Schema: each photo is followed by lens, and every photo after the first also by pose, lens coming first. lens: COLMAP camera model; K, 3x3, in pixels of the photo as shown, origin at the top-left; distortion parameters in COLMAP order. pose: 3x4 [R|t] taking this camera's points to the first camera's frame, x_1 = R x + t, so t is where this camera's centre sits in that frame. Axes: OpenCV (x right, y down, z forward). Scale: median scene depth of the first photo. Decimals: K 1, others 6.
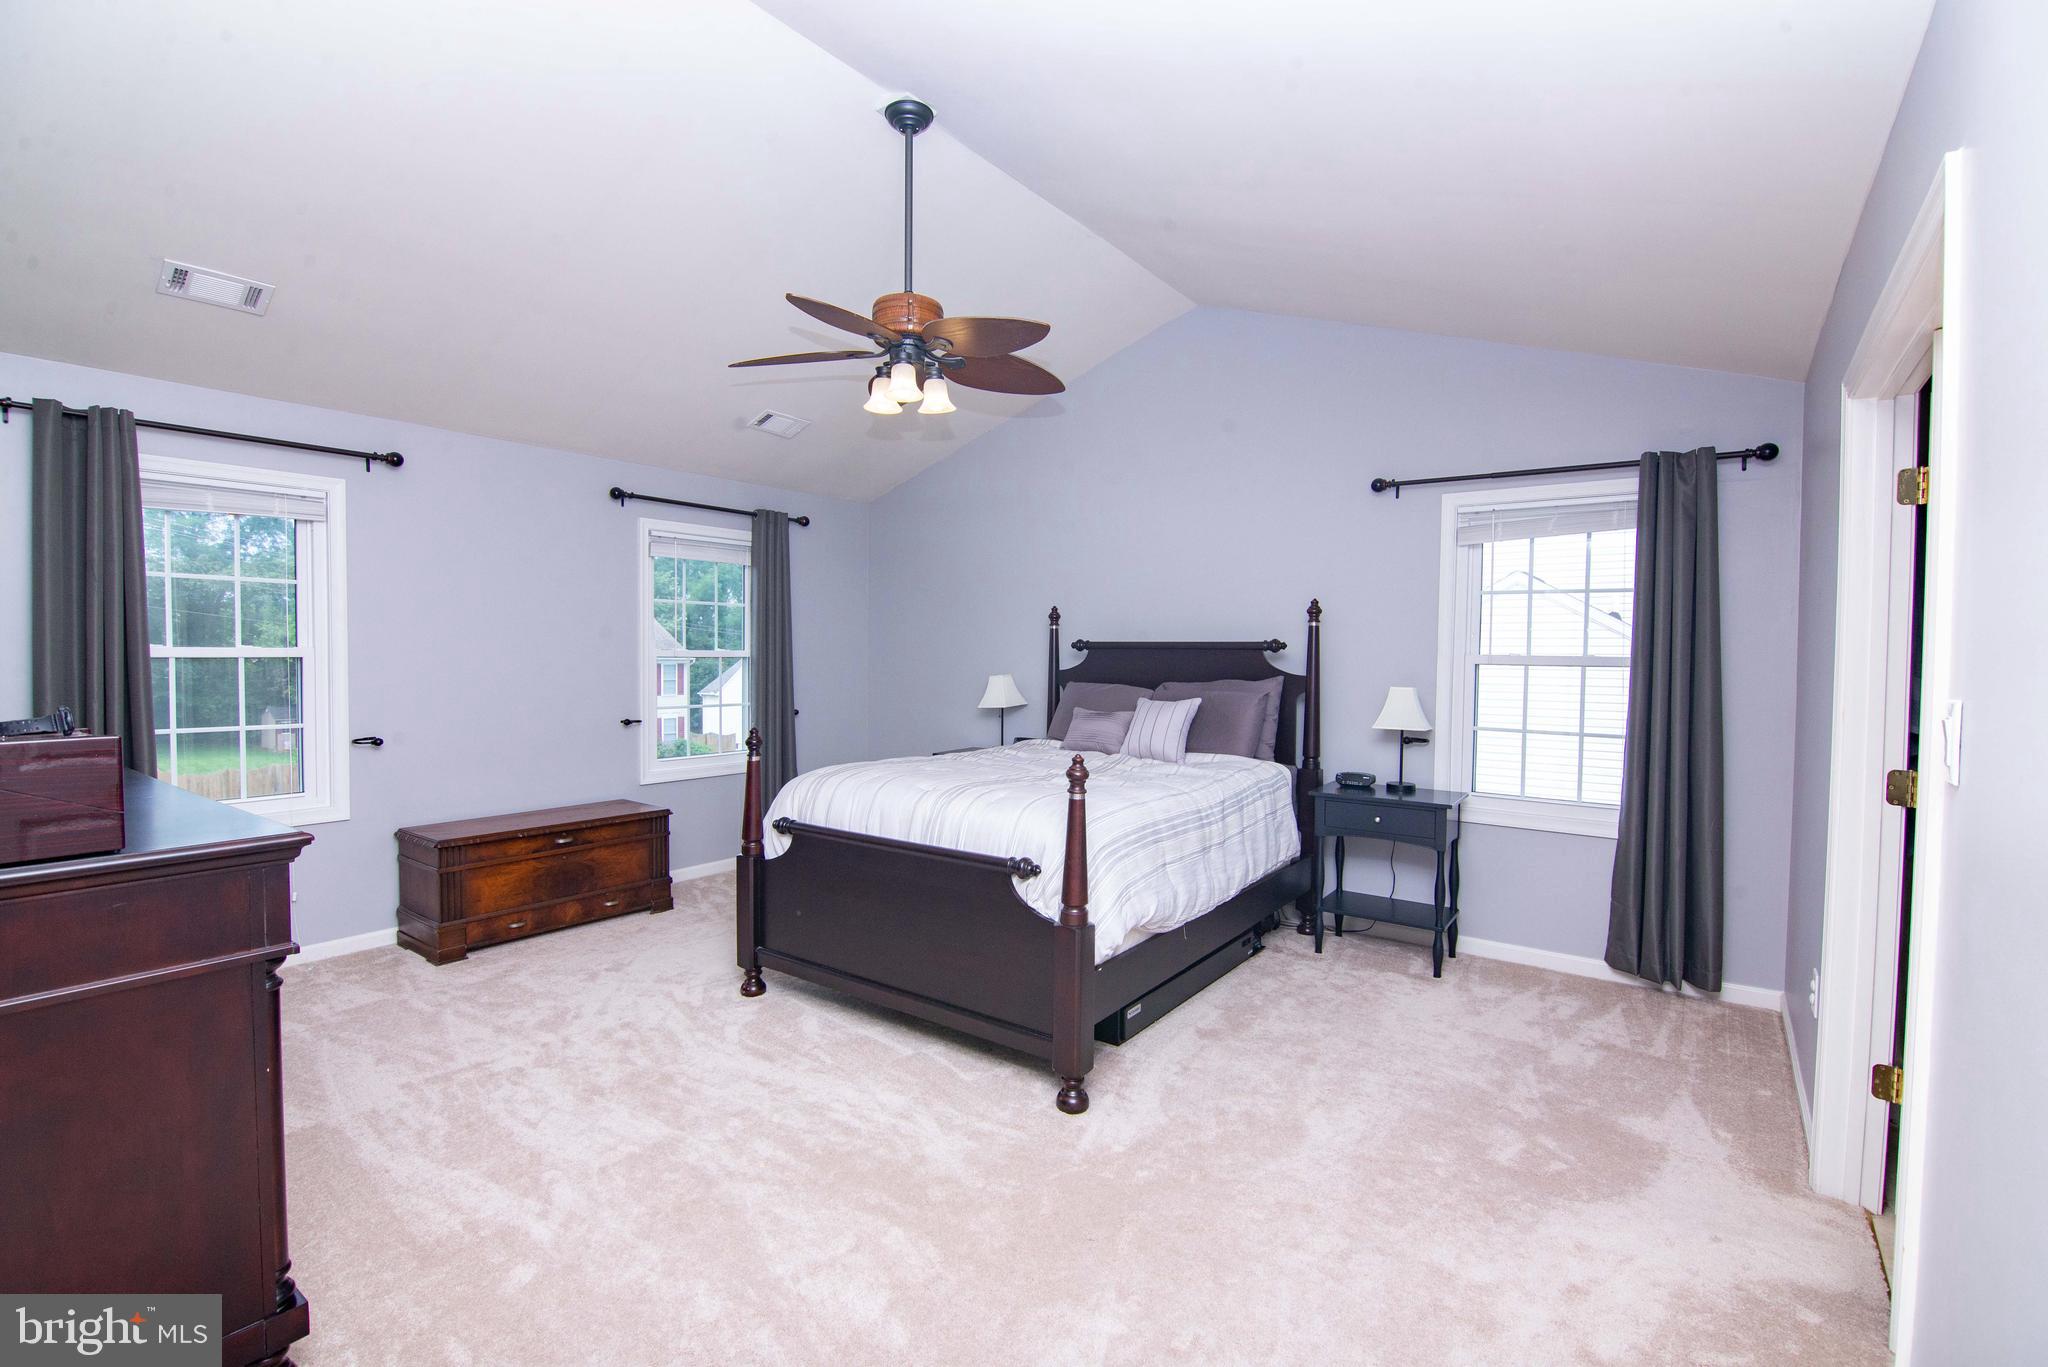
lens RADIAL K [[914.5, 0, 1018.2], [0, 914.5, 679.6], [0, 0, 1]] dist [-0.007466, -0.005269]
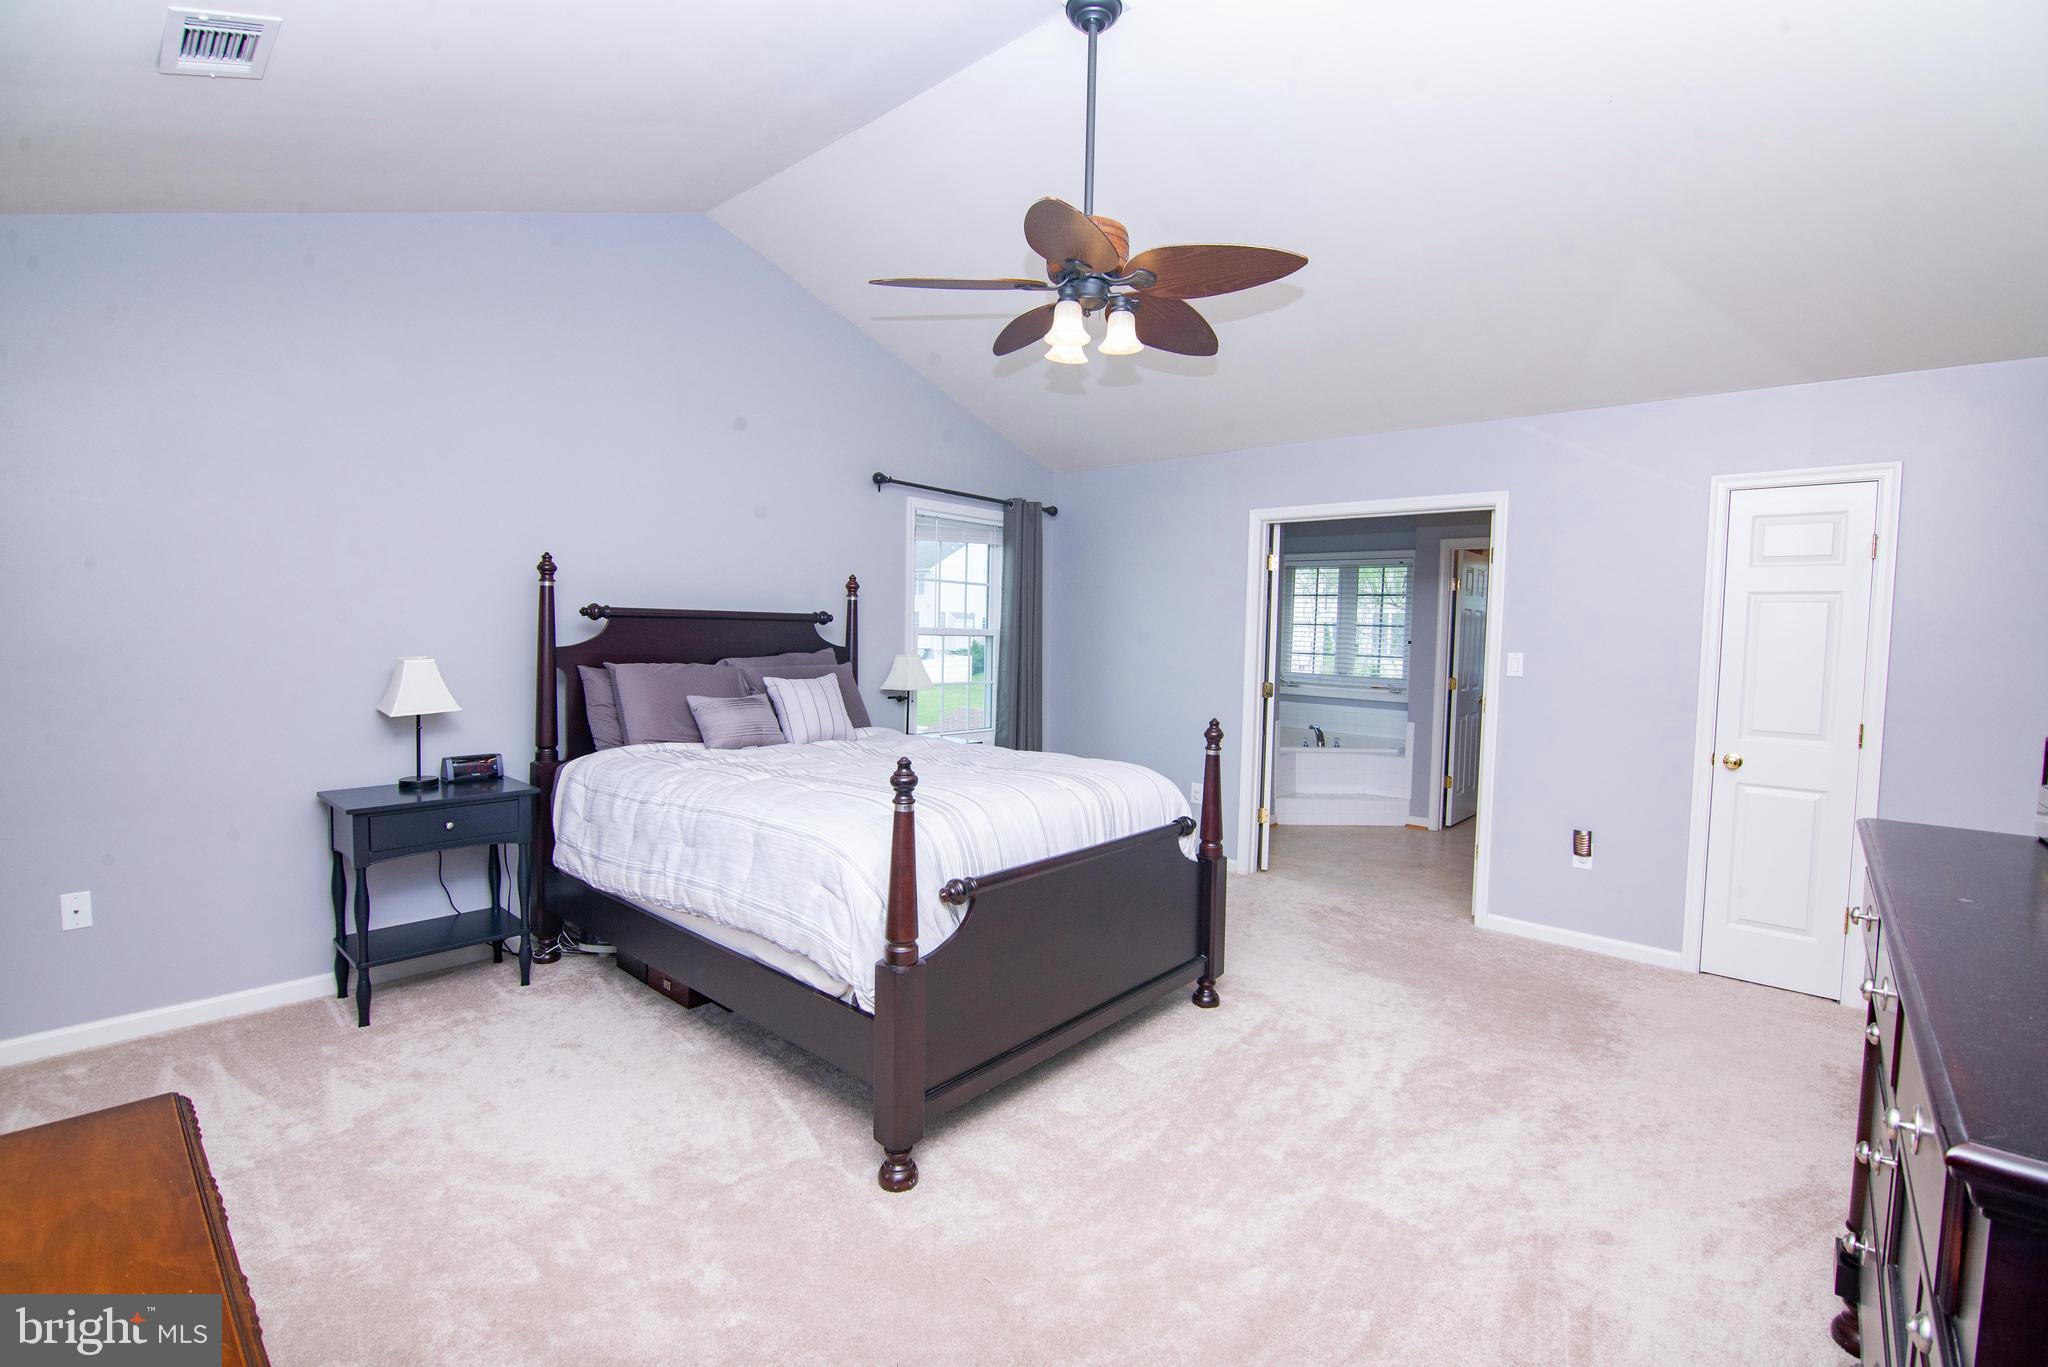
lens RADIAL K [[914.5, 0, 1018.2], [0, 914.5, 679.6], [0, 0, 1]] dist [-0.007466, -0.005269]
pose [[0.099841, -0.060790, 0.993145, -0.760197], [0.009128, 0.998146, 0.060179, -0.030067], [-0.994962, 0.003057, 0.100211, 0.738262]]
